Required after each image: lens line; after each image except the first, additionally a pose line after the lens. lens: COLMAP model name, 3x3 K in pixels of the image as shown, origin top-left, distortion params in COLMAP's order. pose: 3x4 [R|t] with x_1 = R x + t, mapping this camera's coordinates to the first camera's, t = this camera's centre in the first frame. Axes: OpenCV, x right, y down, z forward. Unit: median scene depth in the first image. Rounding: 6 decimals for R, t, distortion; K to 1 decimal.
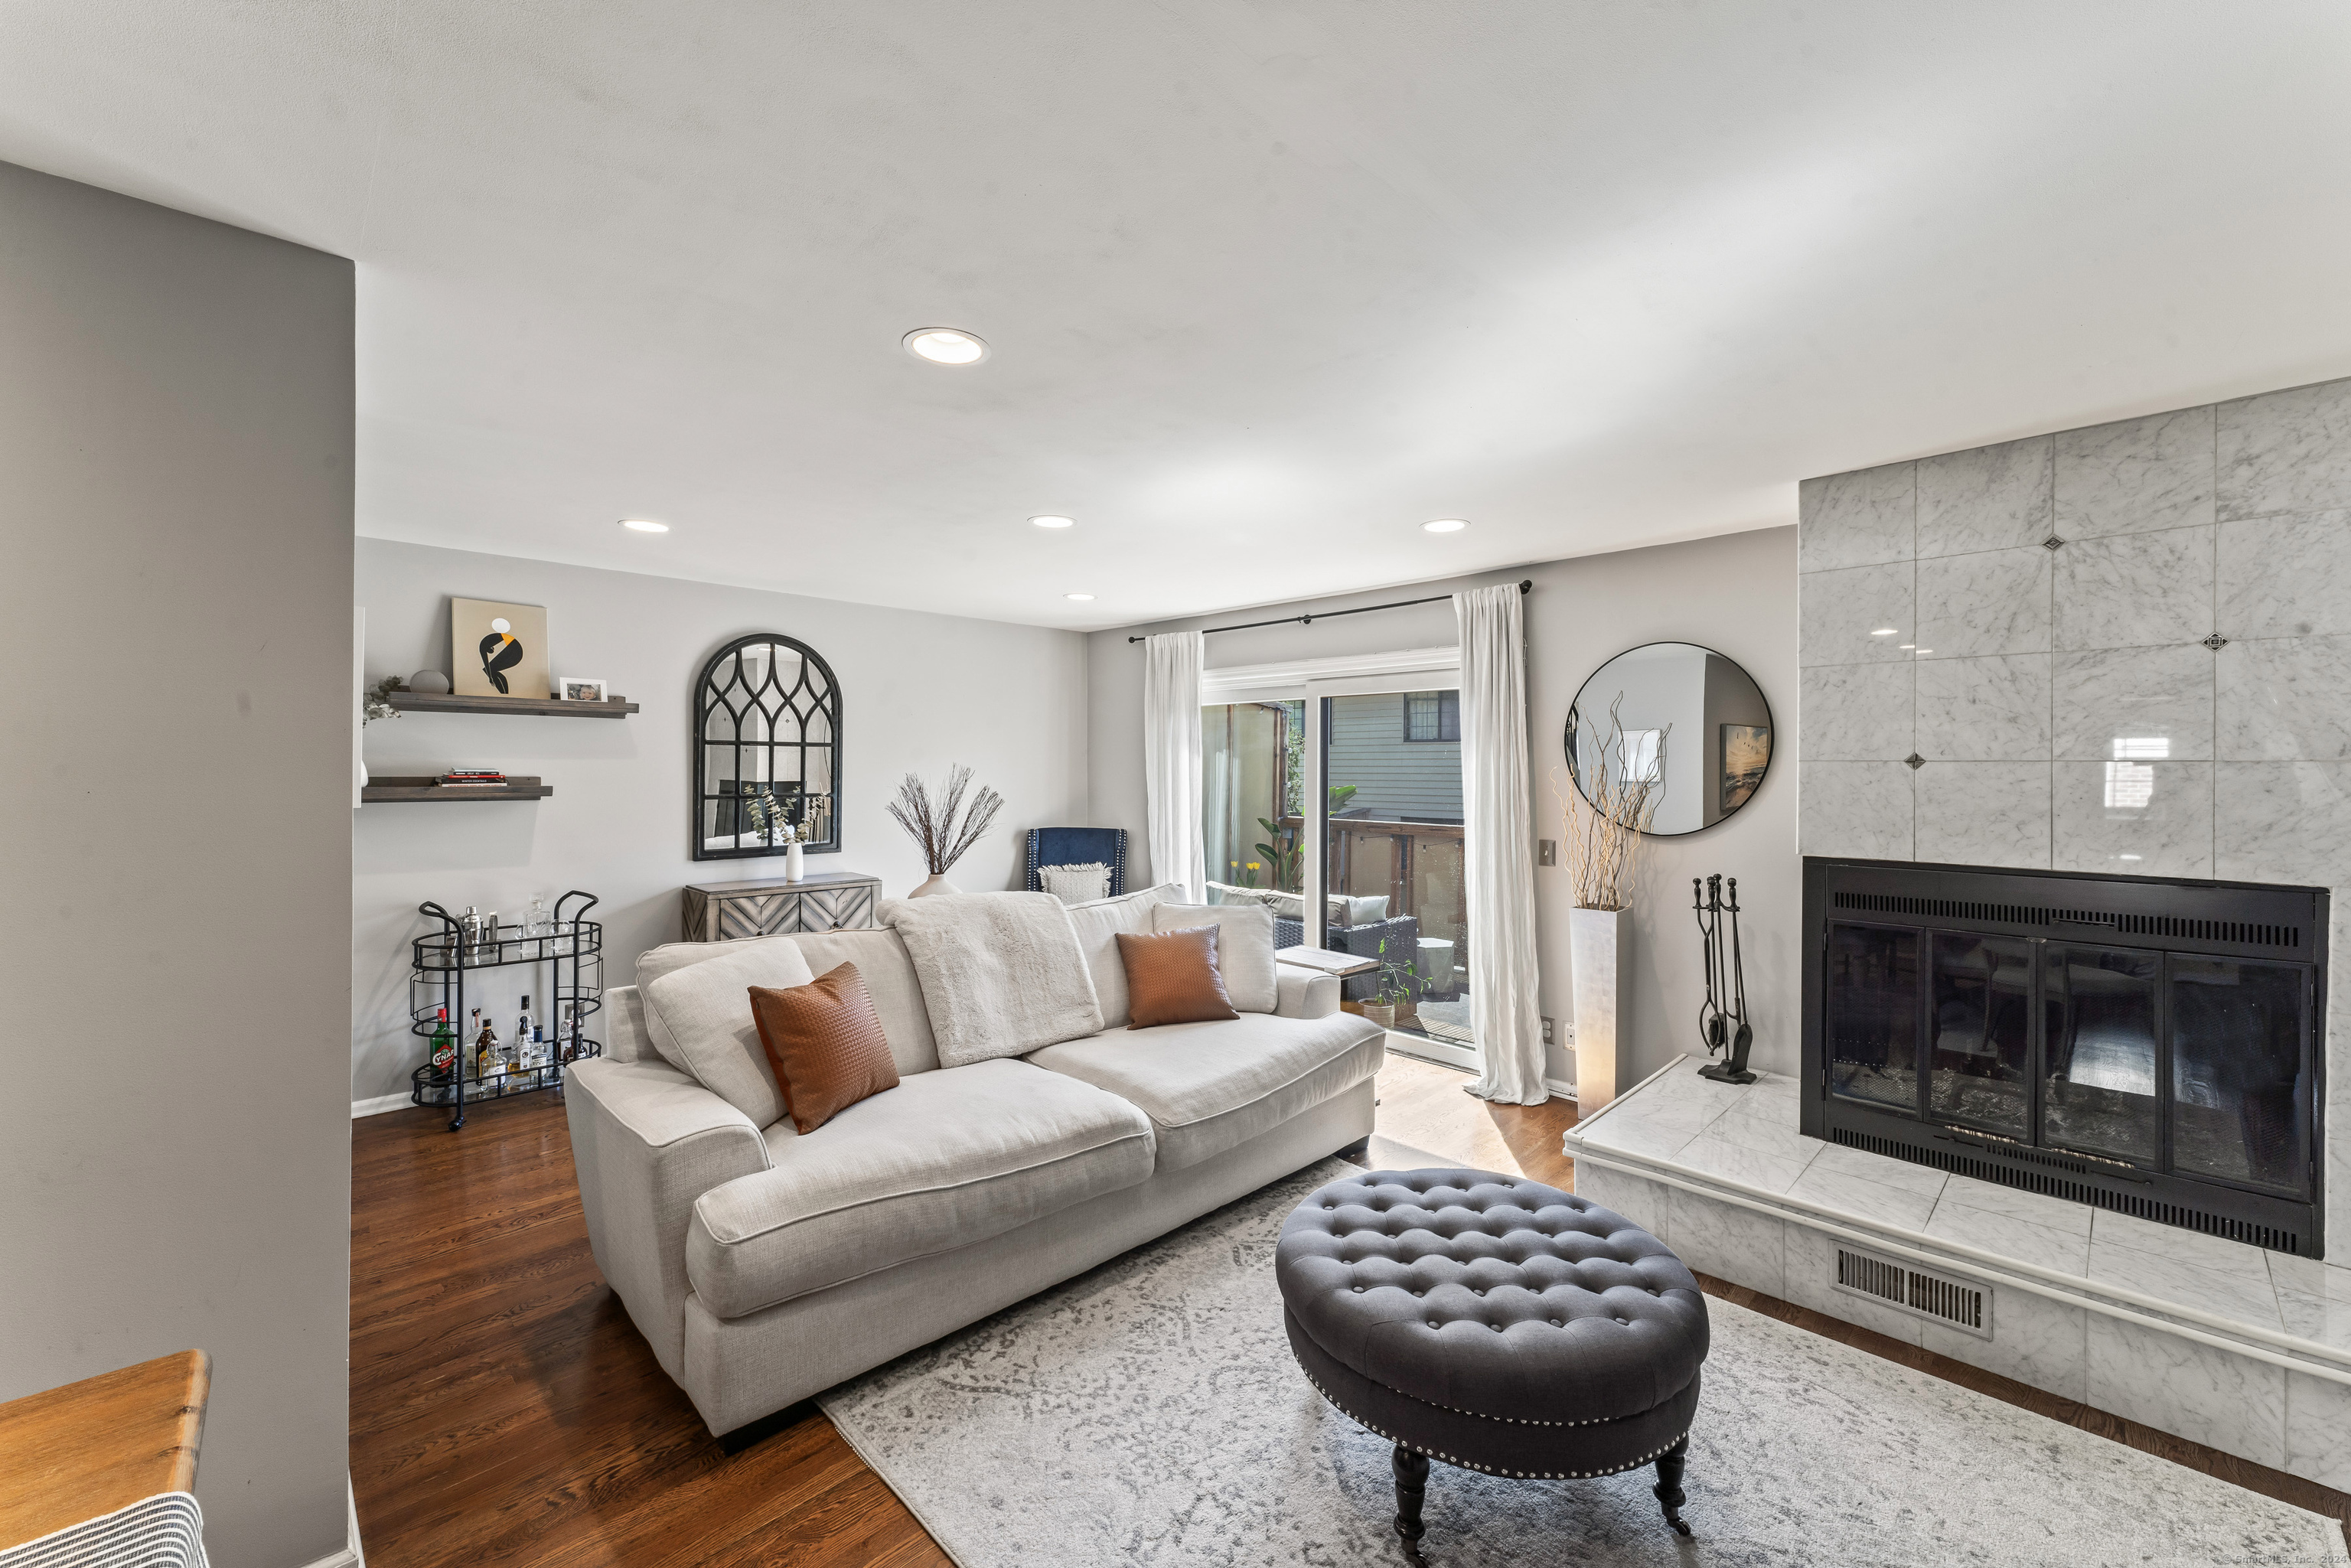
lens RADIAL K [[939.2, 0, 1183.7], [0, 939.2, 780.2], [0, 0, 1]] dist [0.000992, -0.000924]
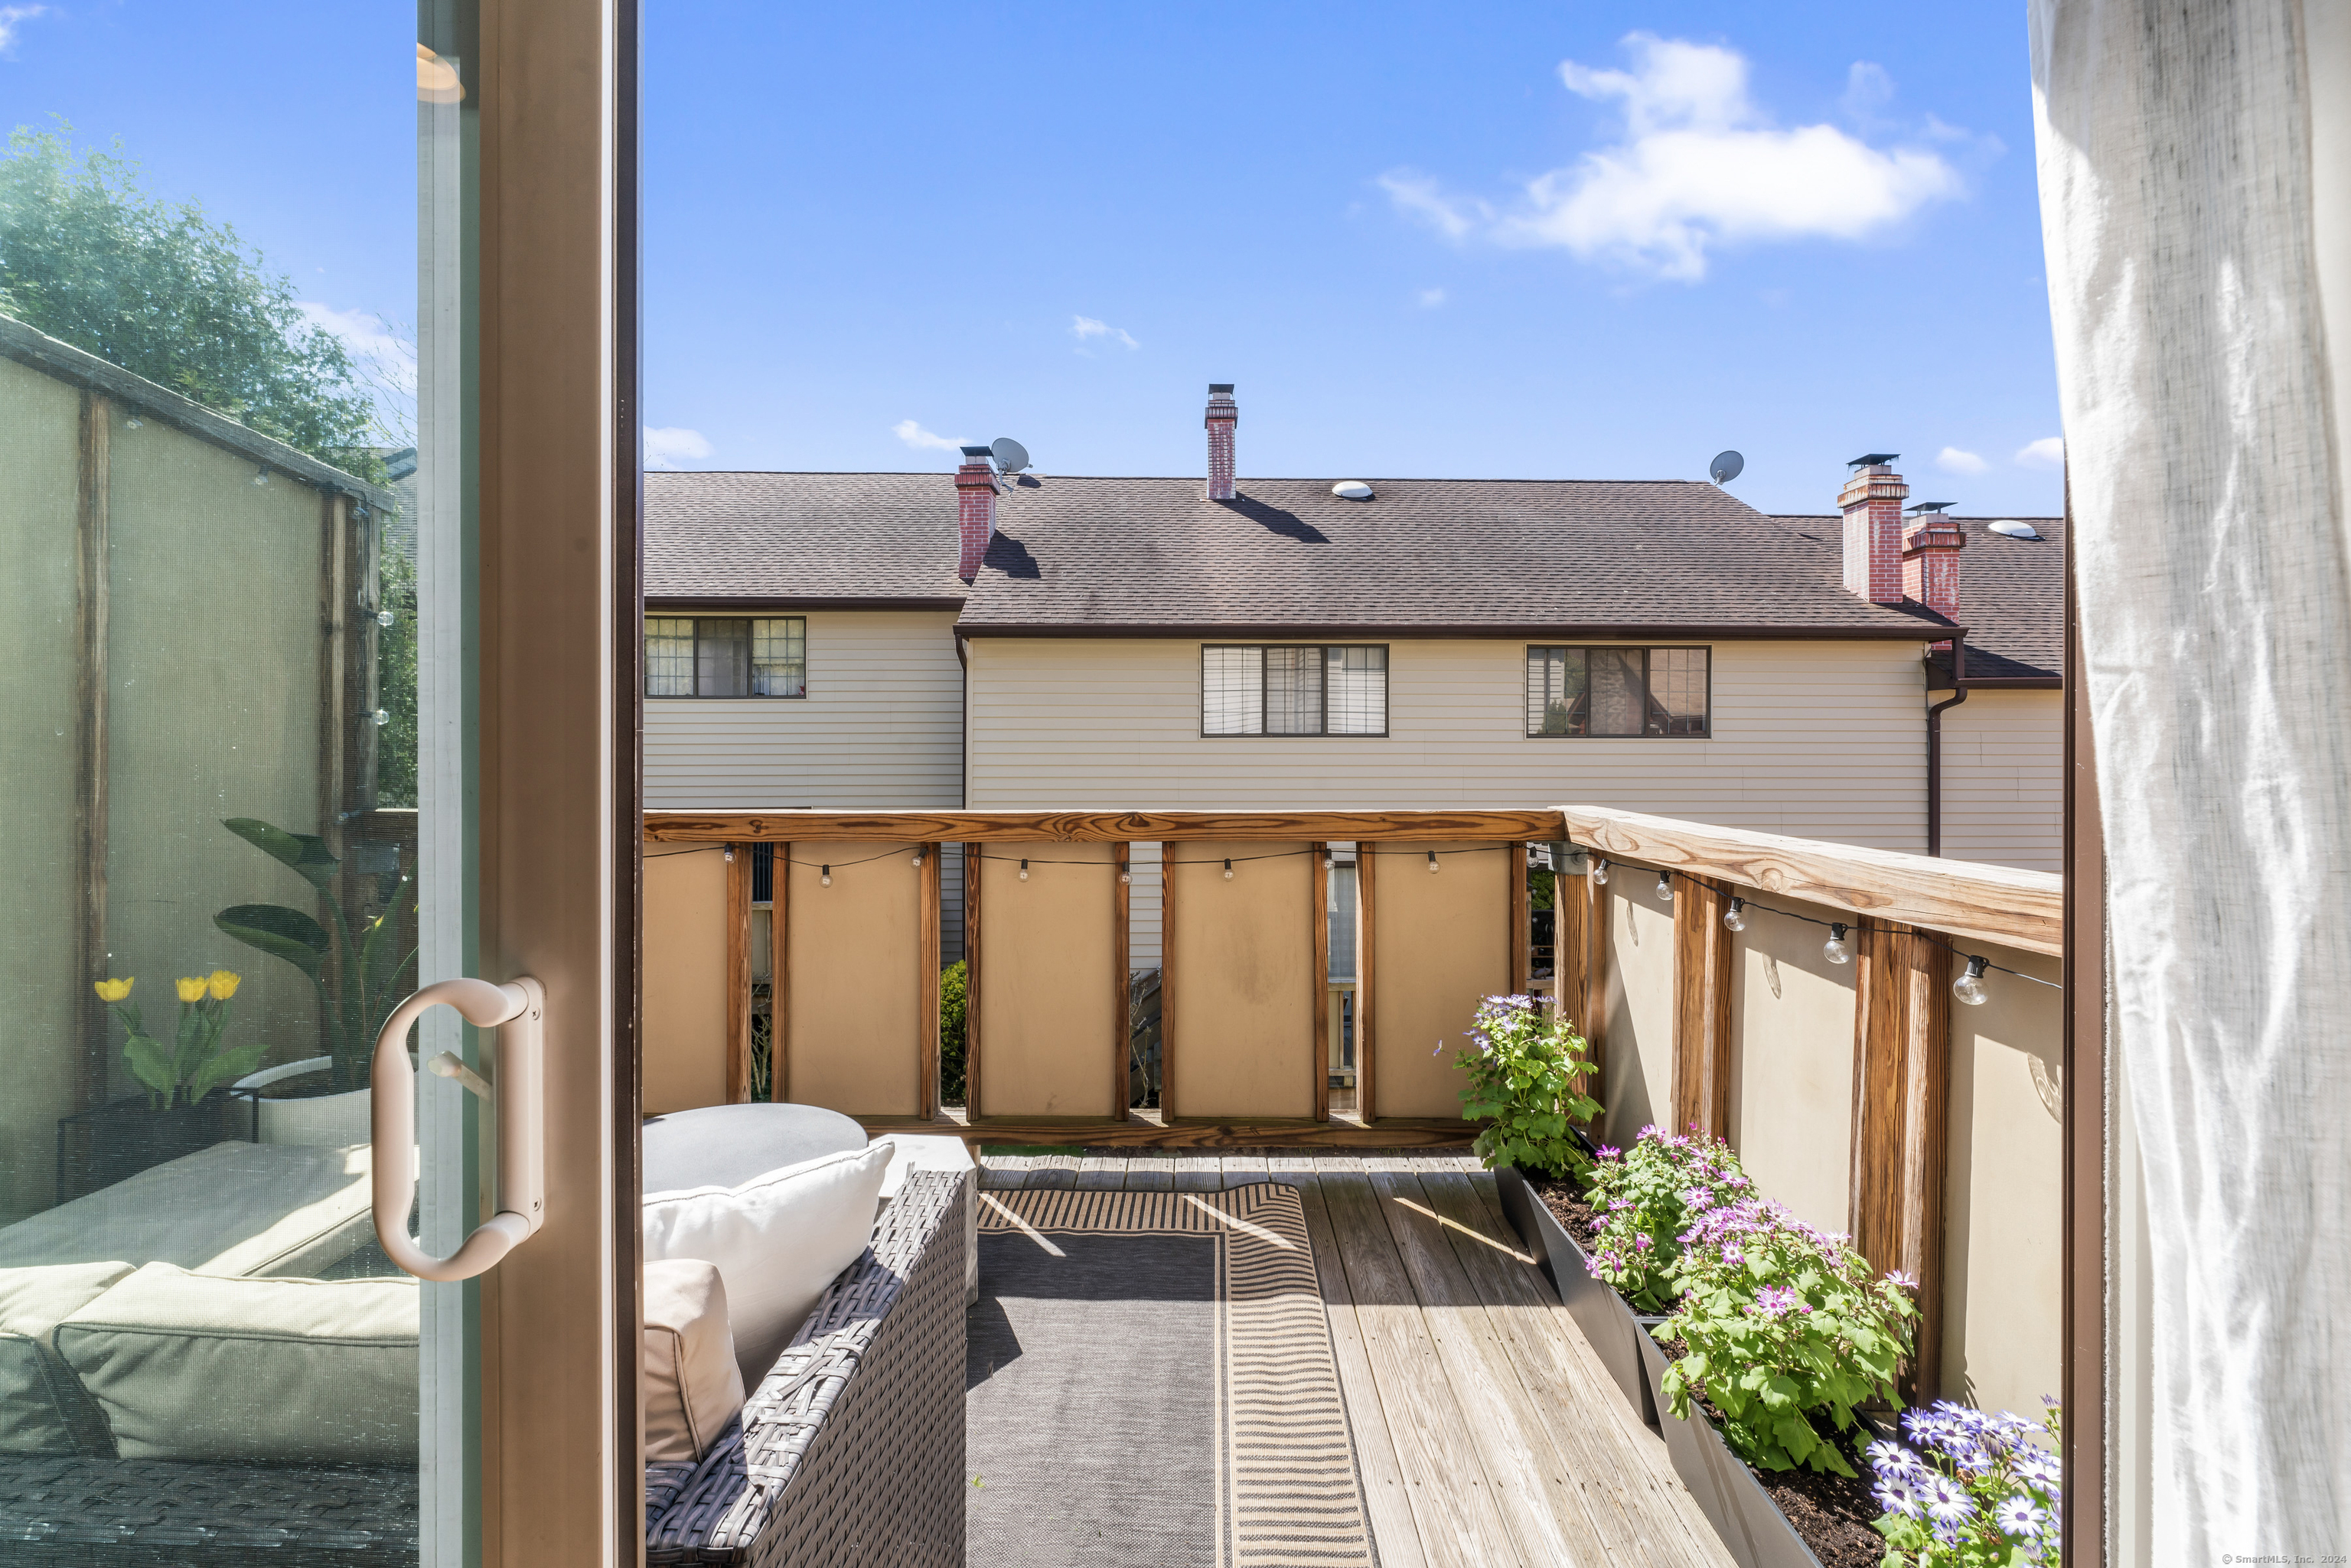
lens RADIAL K [[939.2, 0, 1198.6], [0, 939.2, 770.5], [0, 0, 1]] dist [0.000992, -0.000924]
pose [[0.702839, -0.010157, 0.711276, 0.164085], [0.005318, 0.999945, 0.009024, 0.048779], [-0.711329, -0.002560, 0.702855, 1.156114]]
